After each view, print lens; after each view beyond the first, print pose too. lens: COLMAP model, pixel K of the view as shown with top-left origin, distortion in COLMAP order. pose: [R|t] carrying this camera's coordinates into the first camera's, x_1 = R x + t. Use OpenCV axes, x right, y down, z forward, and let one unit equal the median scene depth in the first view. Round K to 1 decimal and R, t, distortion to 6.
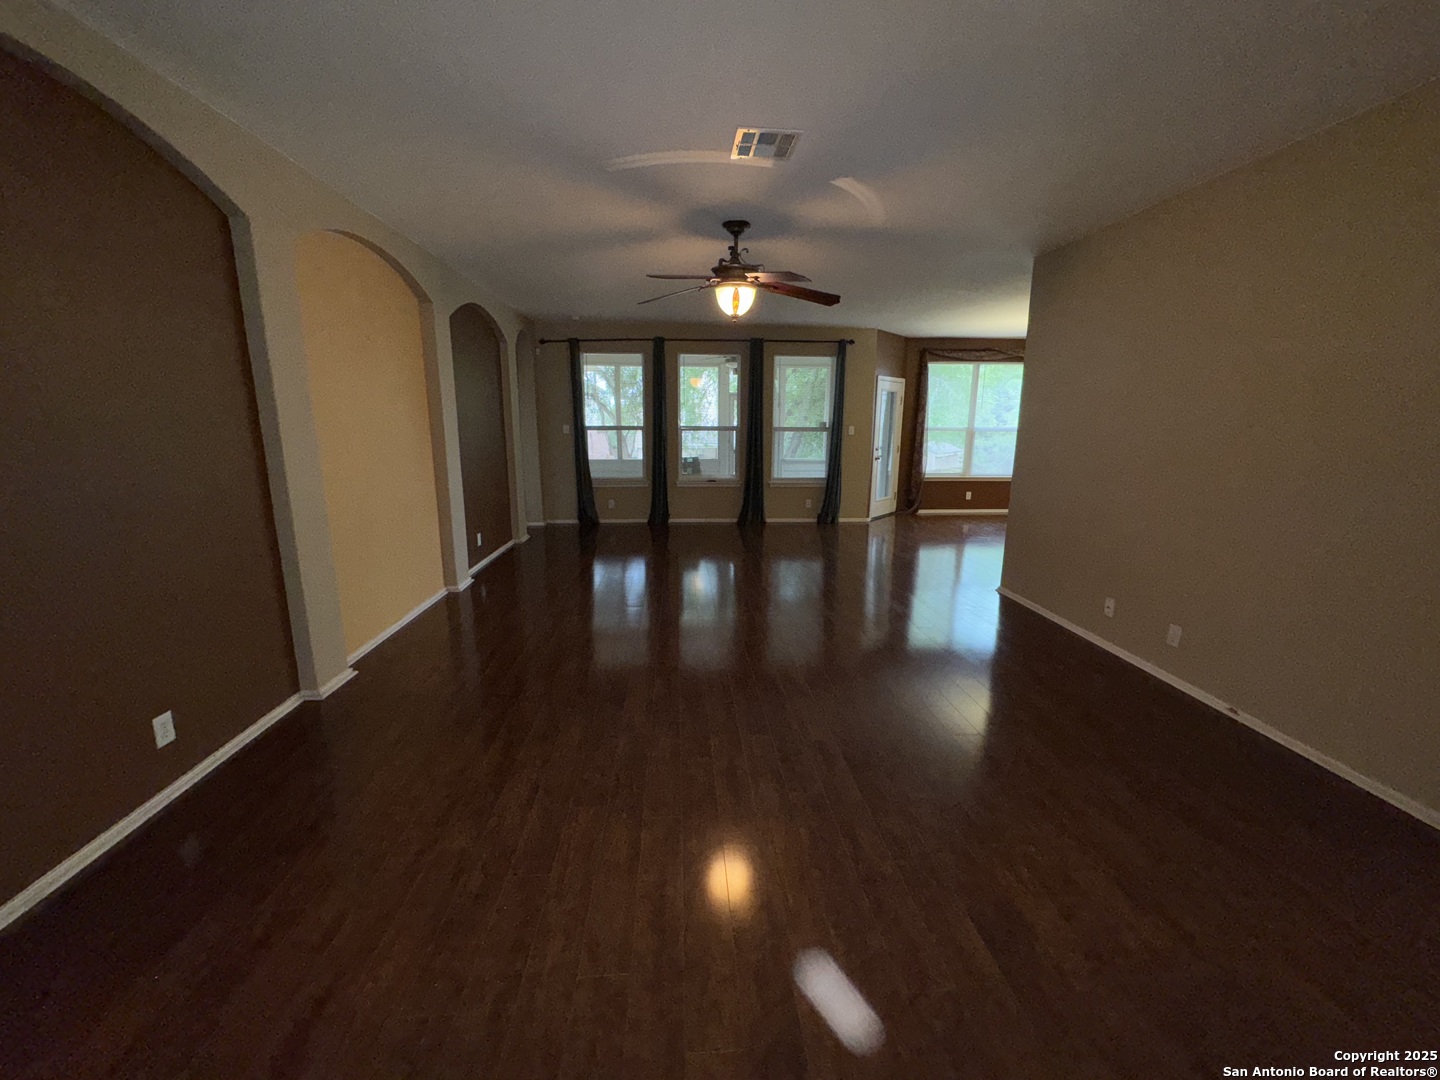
lens RADIAL K [[576.4, 0, 716.9], [0, 576.4, 539.6], [0, 0, 1]] dist [-0.002077, -0.000464]
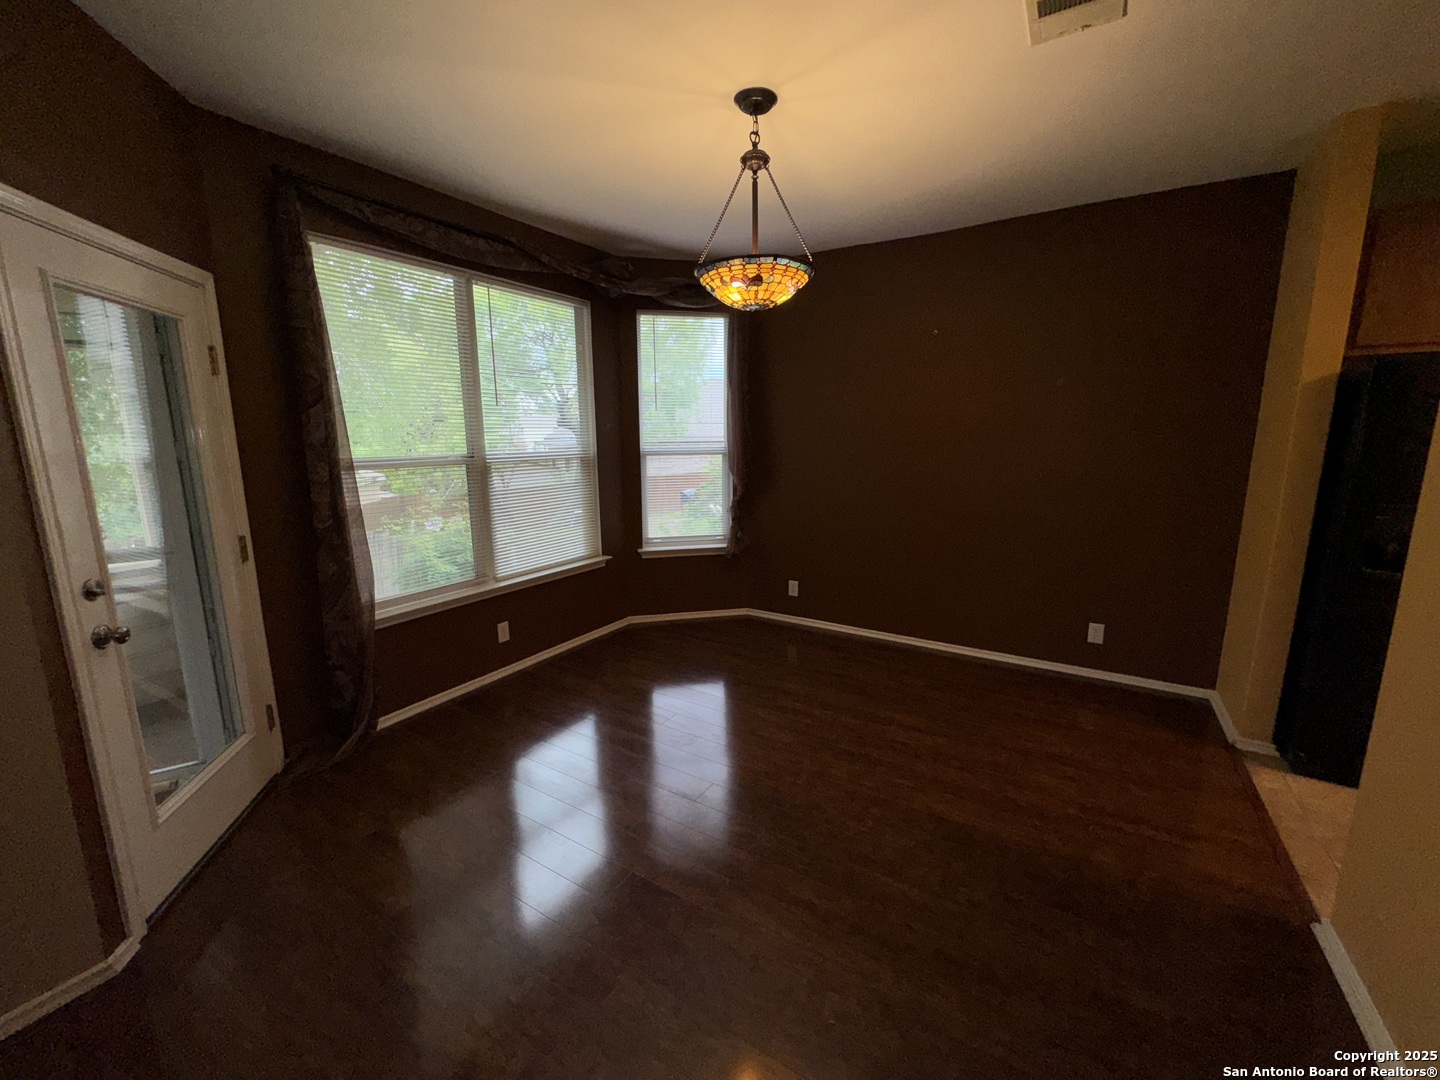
lens RADIAL K [[576.4, 0, 716.9], [0, 576.4, 539.6], [0, 0, 1]] dist [-0.002077, -0.000464]
pose [[0.590483, -0.149167, 0.793145, 0.235903], [0.172747, 0.983354, 0.056333, -0.138519], [-0.788346, 0.103749, 0.606422, 0.675749]]
